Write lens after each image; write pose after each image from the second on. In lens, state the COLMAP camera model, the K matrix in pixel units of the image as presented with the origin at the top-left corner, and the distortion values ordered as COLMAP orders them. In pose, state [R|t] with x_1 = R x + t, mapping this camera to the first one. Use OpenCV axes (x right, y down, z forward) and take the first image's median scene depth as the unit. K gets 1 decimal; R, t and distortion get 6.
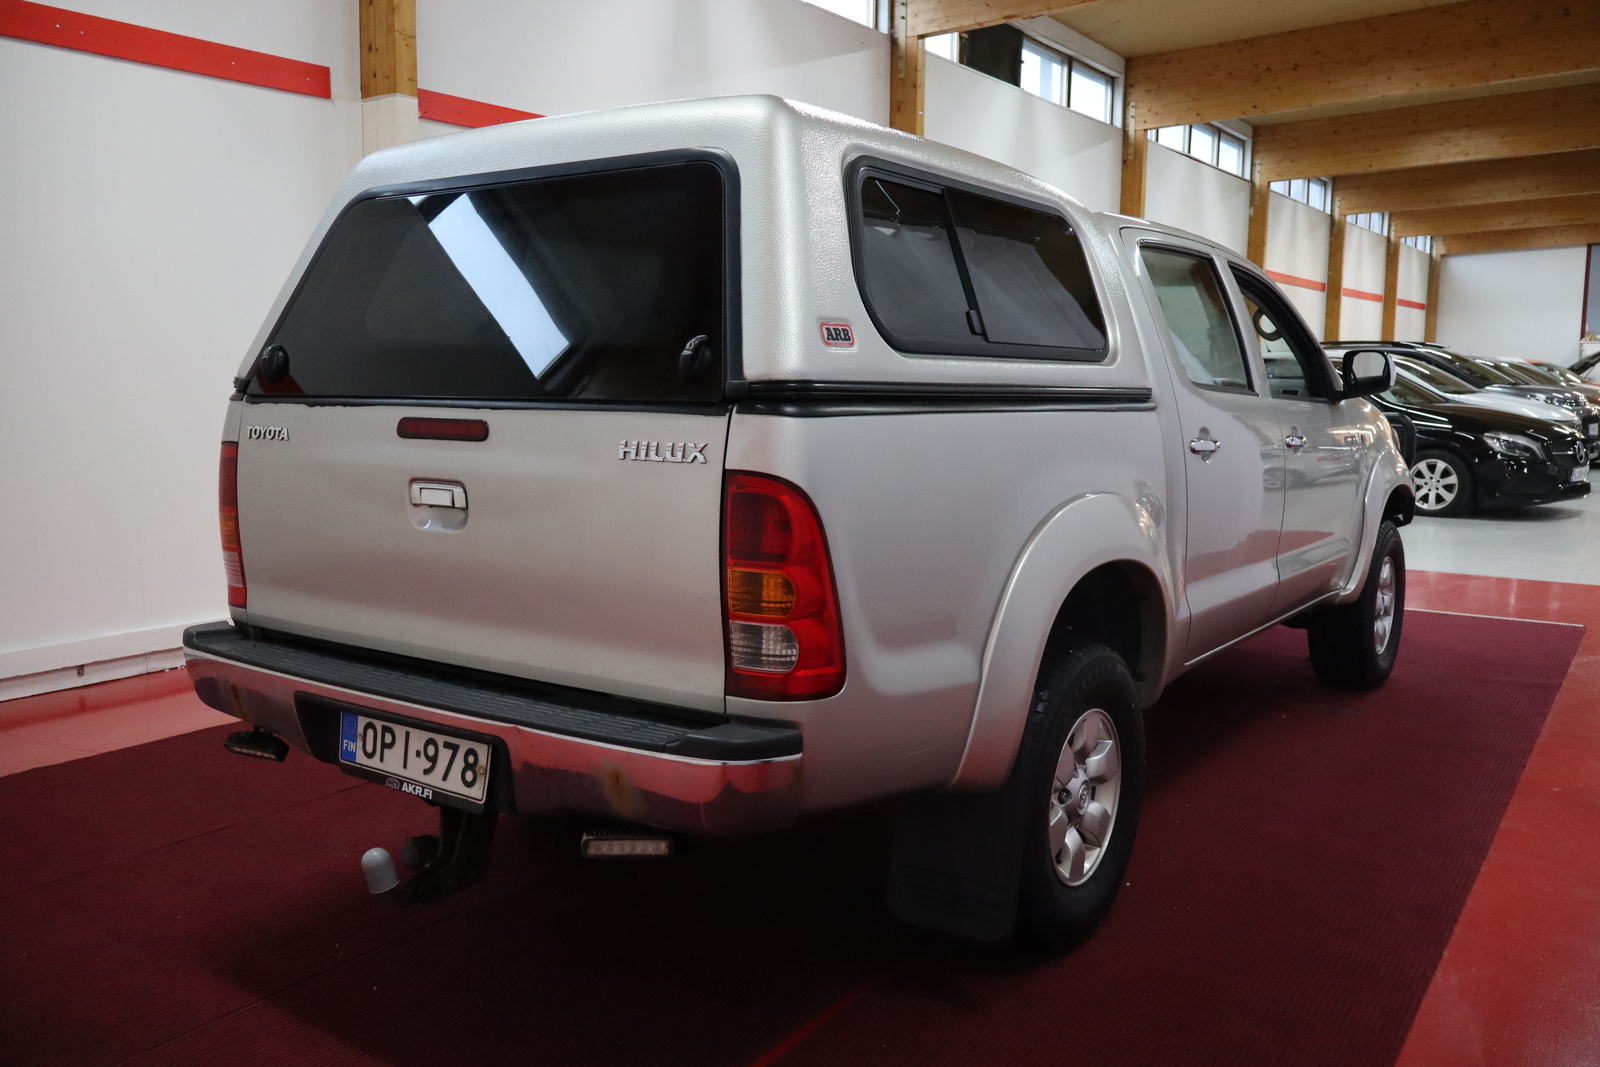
lens RADIAL K [[1333.7, 0, 797.5], [0, 1333.7, 519.3], [0, 0, 1]] dist [0.039829, -0.005389]
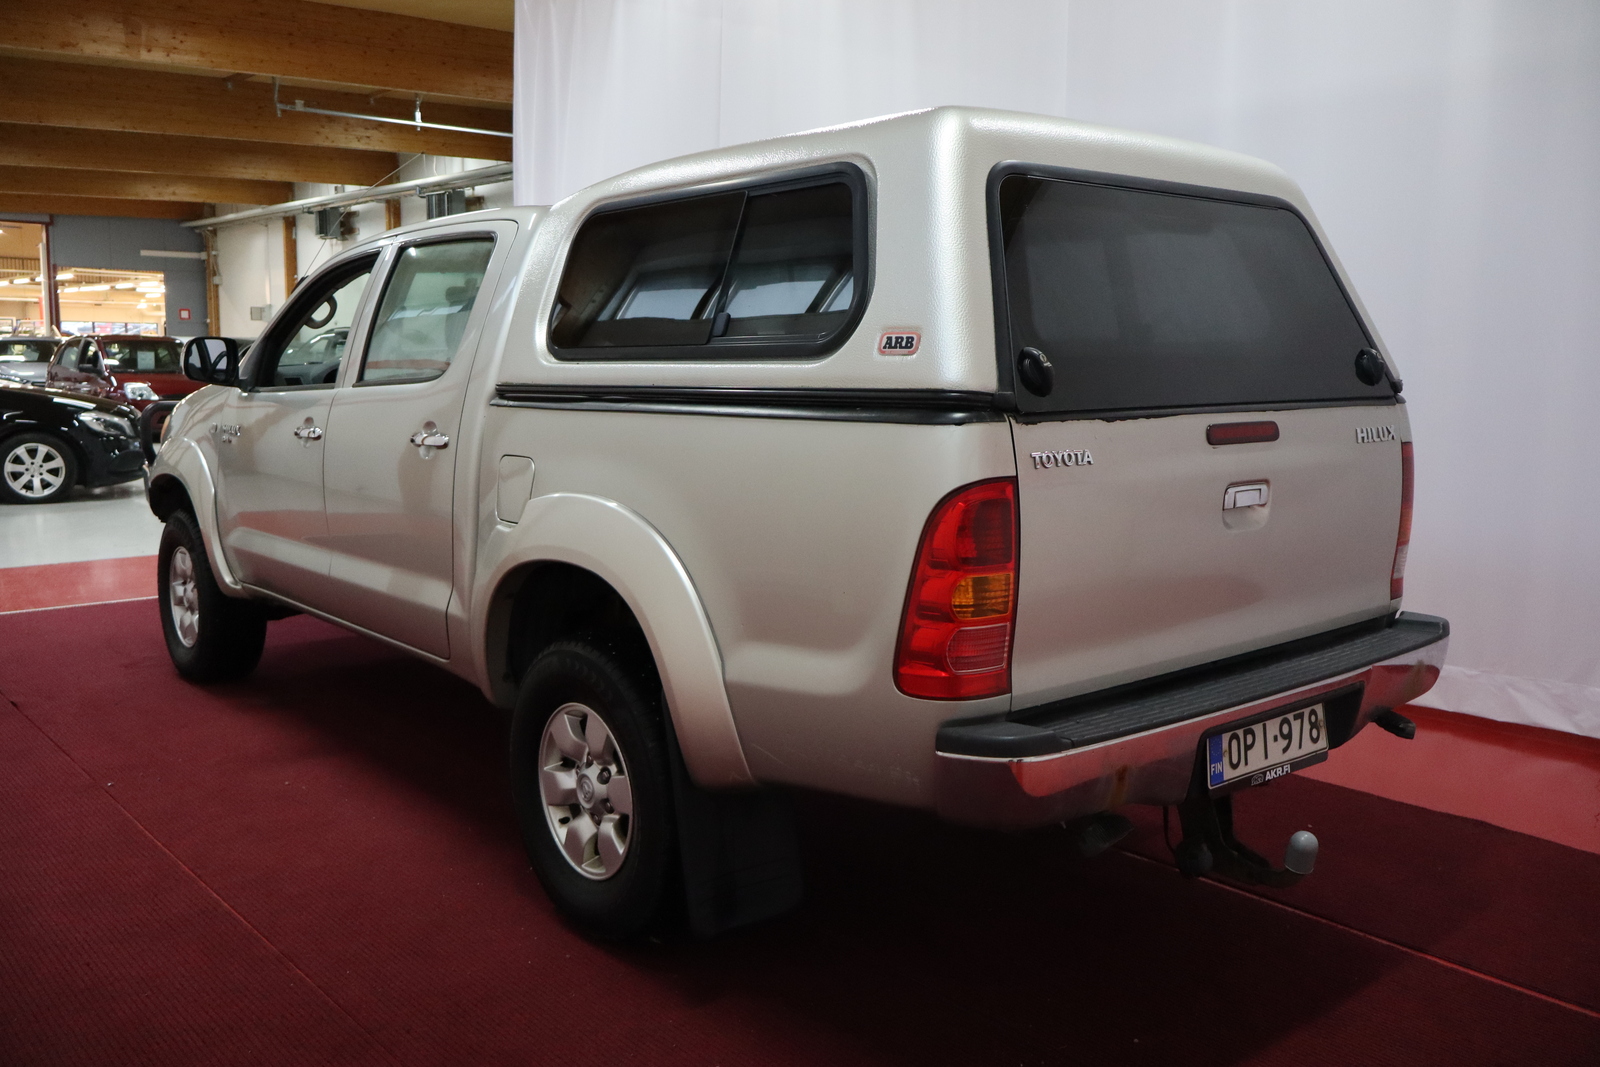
lens RADIAL K [[1333.7, 0, 795.8], [0, 1333.7, 537.4], [0, 0, 1]] dist [0.039829, -0.005389]
pose [[0.239655, -0.135521, 0.961353, -1.336272], [0.101777, 0.988260, 0.113942, -0.138559], [-0.965509, 0.070537, 0.250634, 1.058342]]
